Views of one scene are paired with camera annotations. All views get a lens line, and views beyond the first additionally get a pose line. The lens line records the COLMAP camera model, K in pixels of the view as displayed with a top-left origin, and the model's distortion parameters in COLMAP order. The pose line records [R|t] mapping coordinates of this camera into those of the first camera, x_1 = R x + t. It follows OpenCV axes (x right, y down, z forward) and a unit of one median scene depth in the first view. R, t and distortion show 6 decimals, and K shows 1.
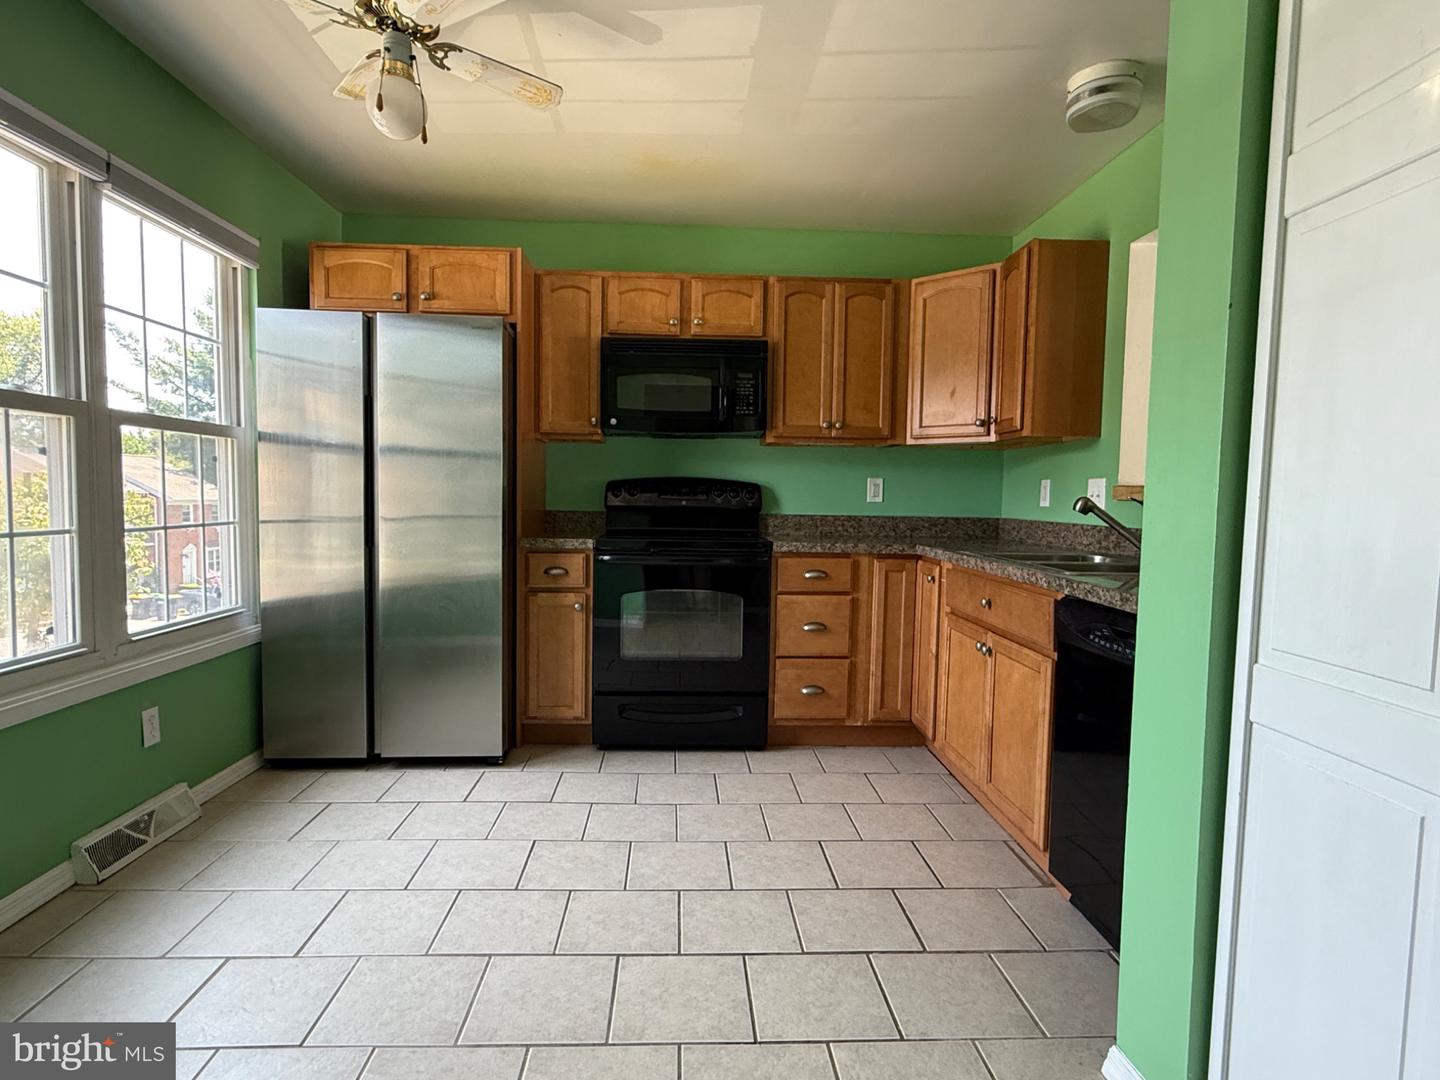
lens RADIAL K [[770.8, 0, 714.4], [0, 770.8, 543.1], [0, 0, 1]] dist [-0.002520, 0.000268]
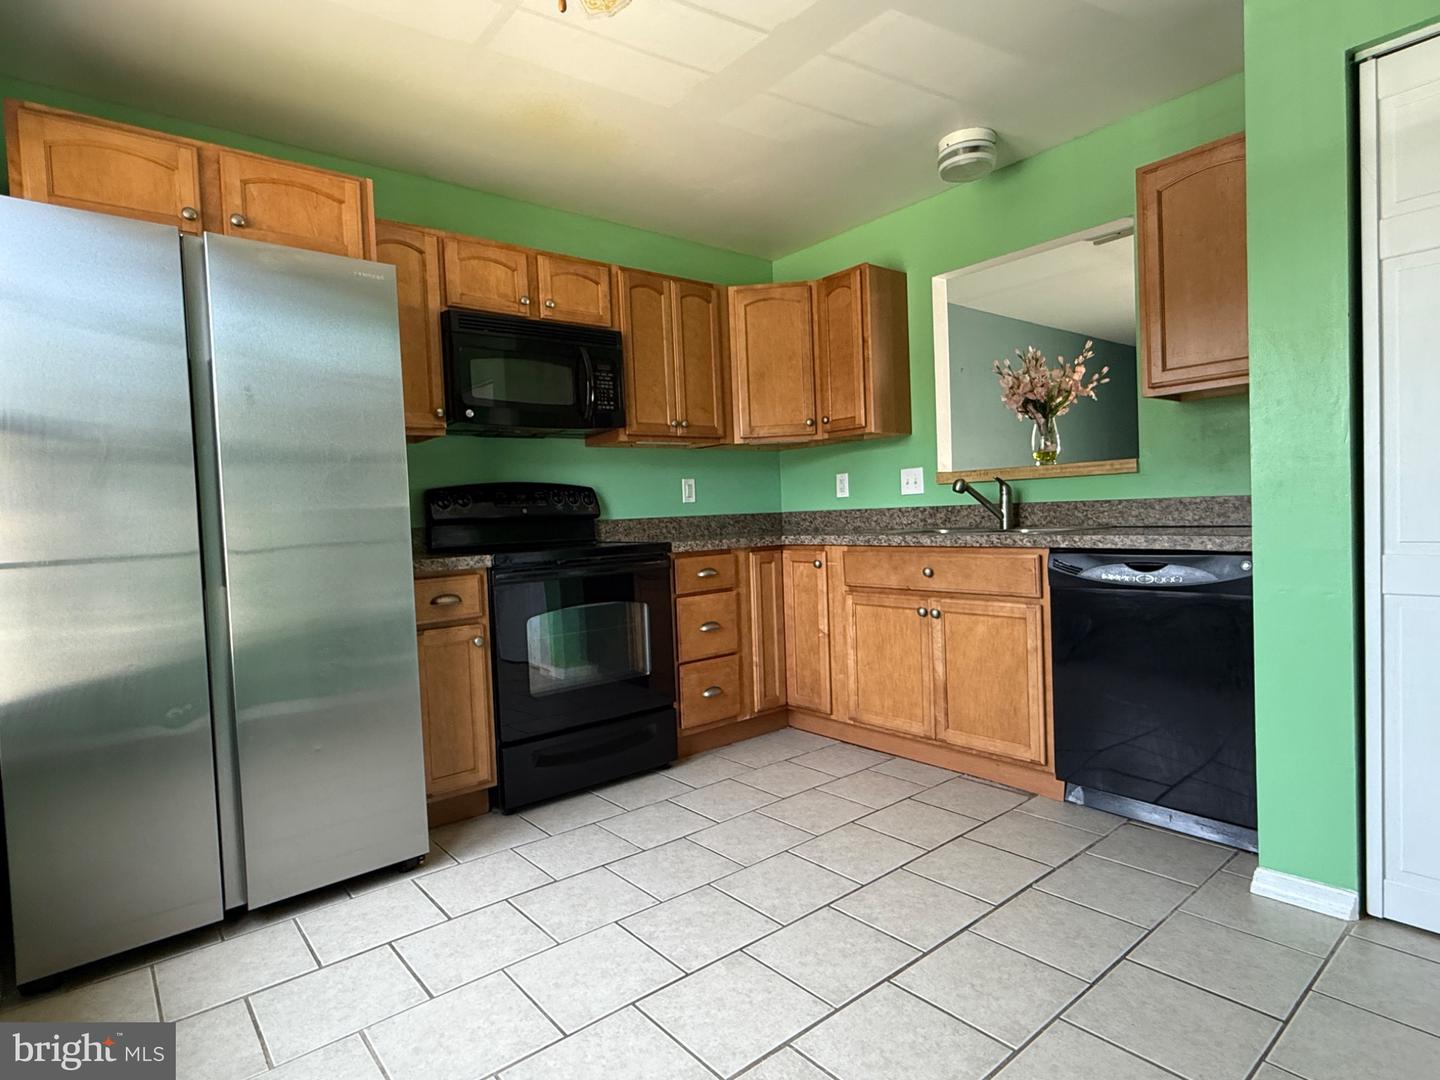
lens RADIAL K [[770.8, 0, 715.1], [0, 770.8, 538.4], [0, 0, 1]] dist [-0.002520, 0.000268]
pose [[0.801060, -0.069578, 0.594526, -0.438782], [0.092819, 0.995646, -0.008542, 0.006240], [-0.591343, 0.062026, 0.804031, 0.203914]]
